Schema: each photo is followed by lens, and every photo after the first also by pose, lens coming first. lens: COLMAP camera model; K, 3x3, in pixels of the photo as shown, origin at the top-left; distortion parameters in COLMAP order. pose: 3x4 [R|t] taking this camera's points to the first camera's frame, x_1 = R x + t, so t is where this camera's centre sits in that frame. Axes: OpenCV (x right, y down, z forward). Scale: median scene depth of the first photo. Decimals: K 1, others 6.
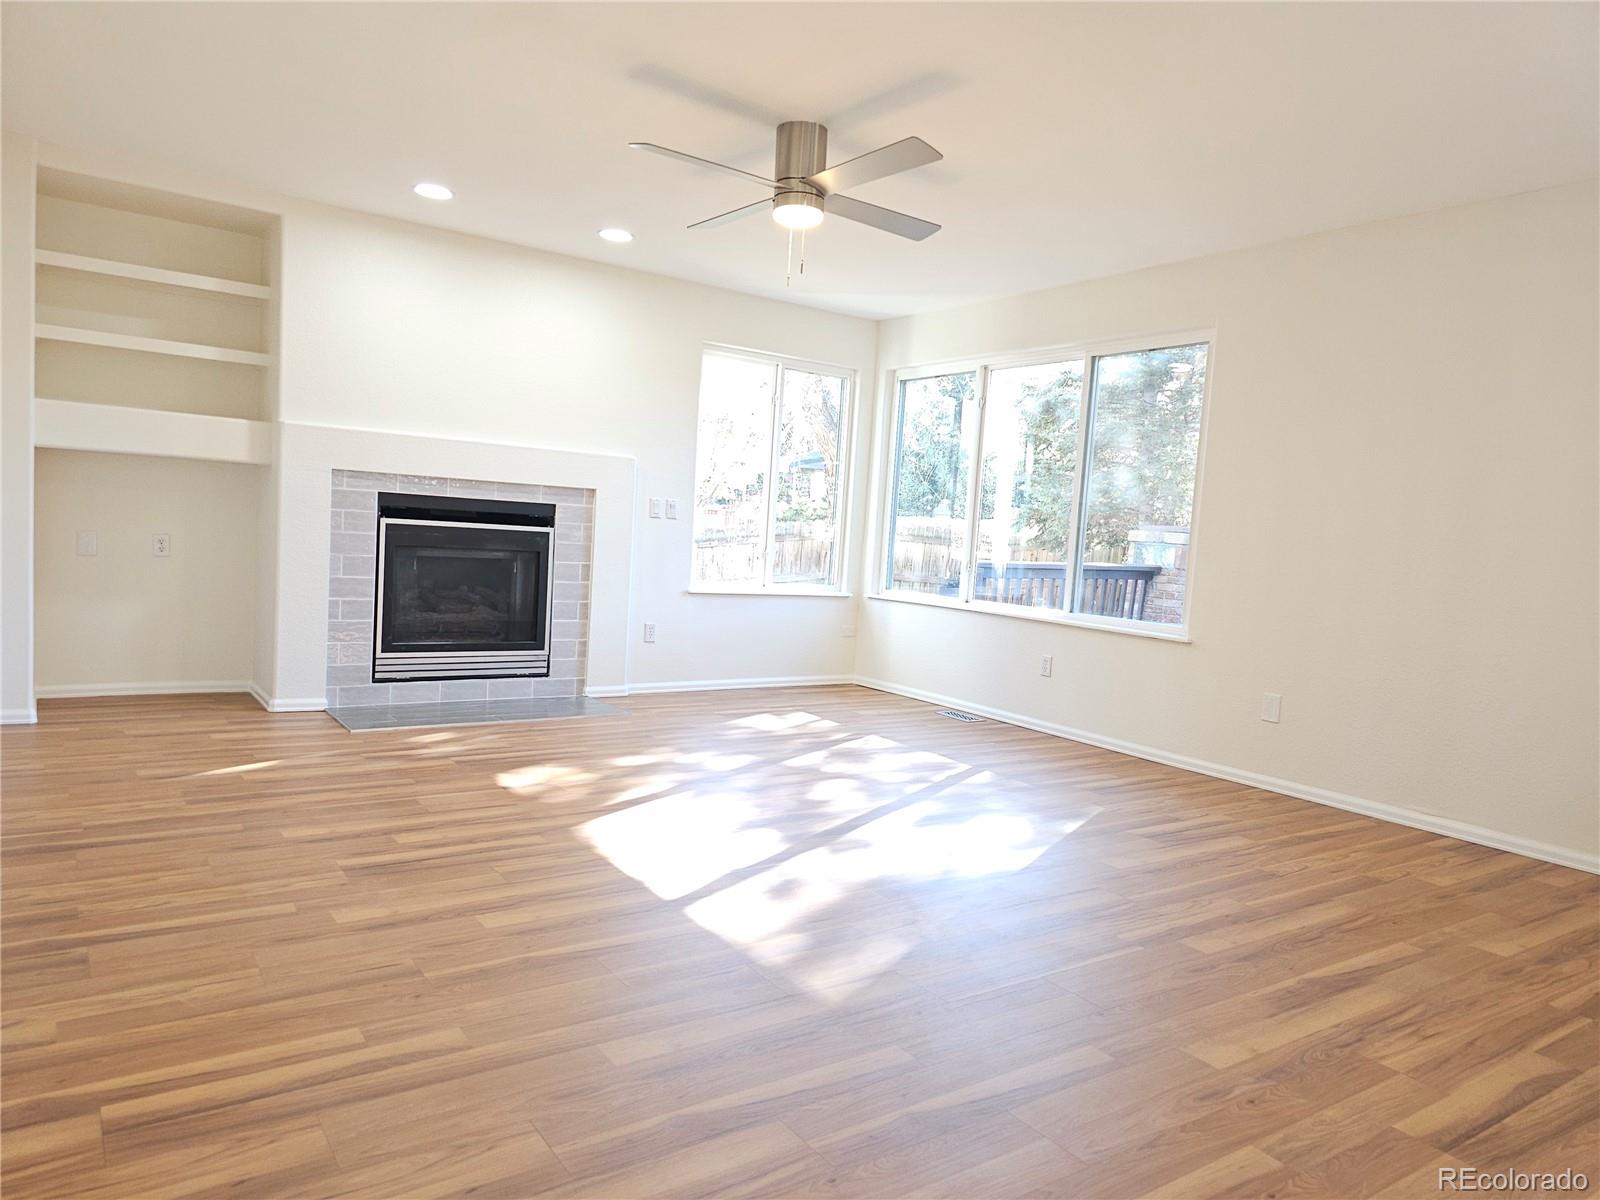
lens RADIAL K [[1069.9, 0, 798.7], [0, 1069.9, 603.0], [0, 0, 1]] dist [0.005215, -0.009015]
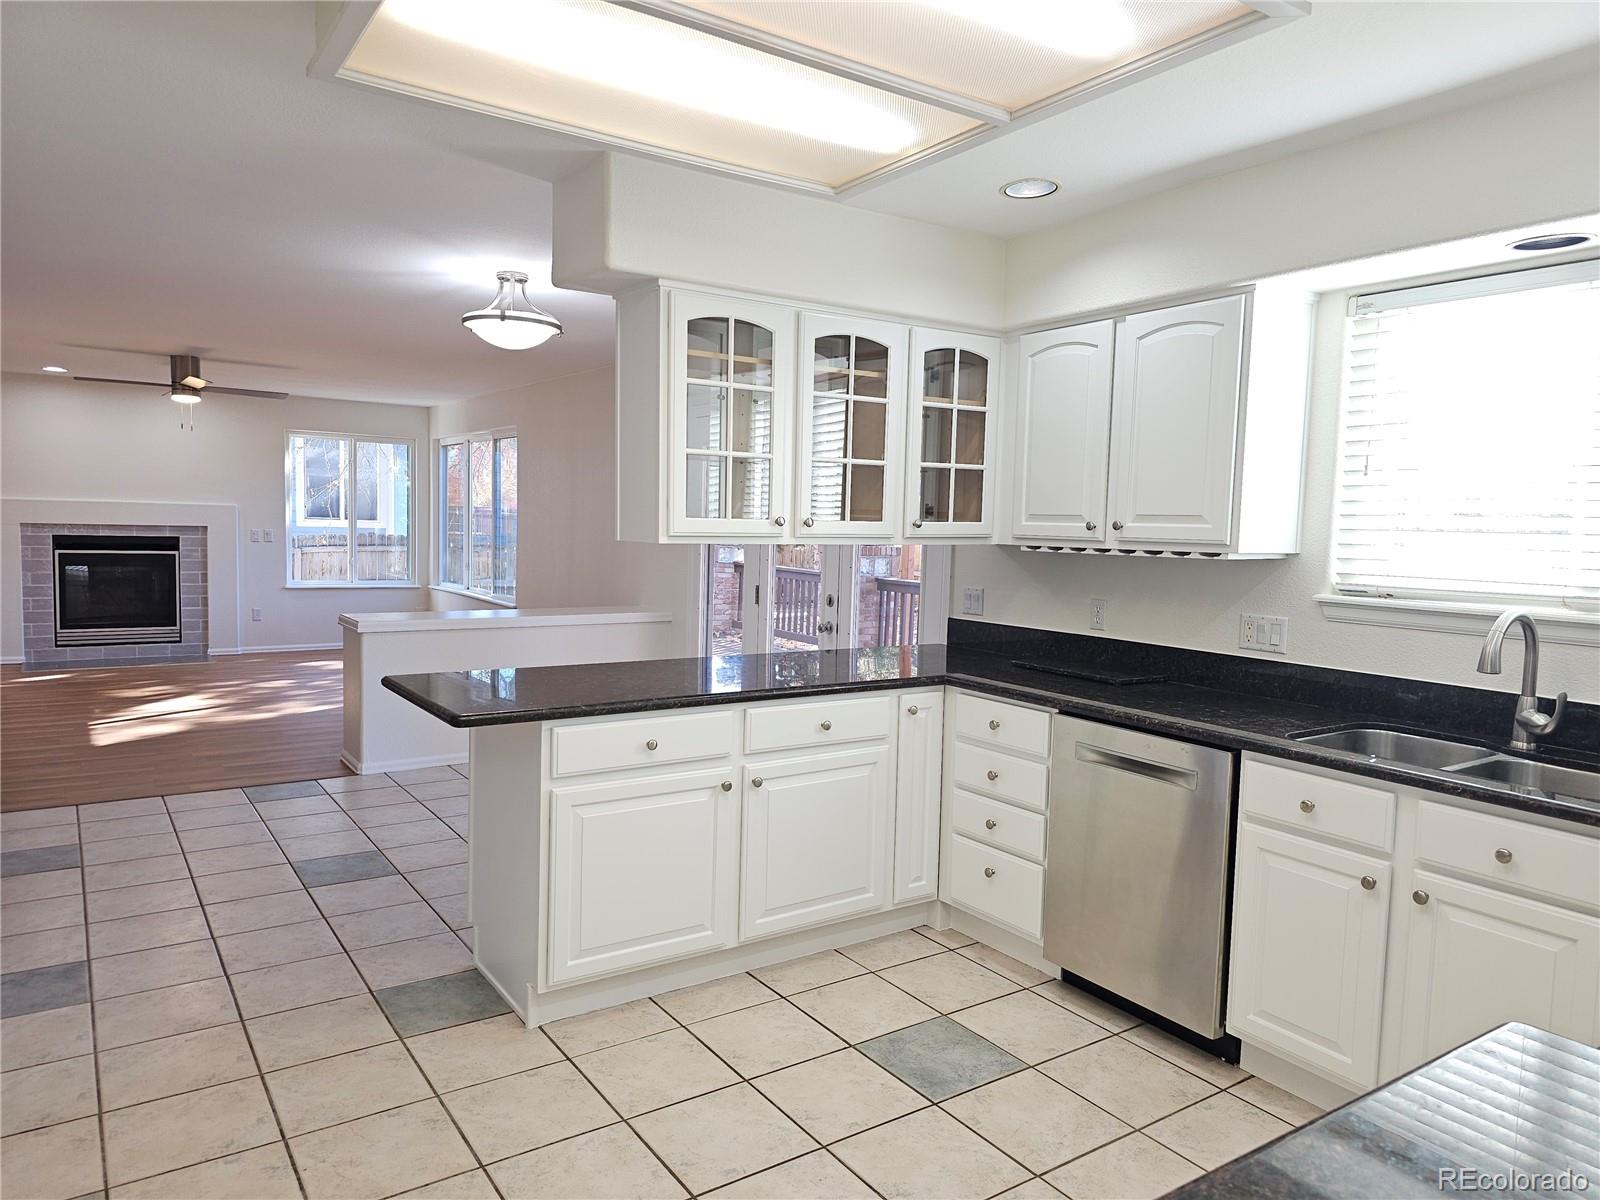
lens RADIAL K [[1069.9, 0, 798.2], [0, 1069.9, 594.8], [0, 0, 1]] dist [0.005215, -0.009015]
pose [[0.999428, -0.033279, 0.006034, 0.710245], [0.033313, 0.999429, -0.005711, 0.037462], [-0.005841, 0.005909, 0.999965, -0.647061]]
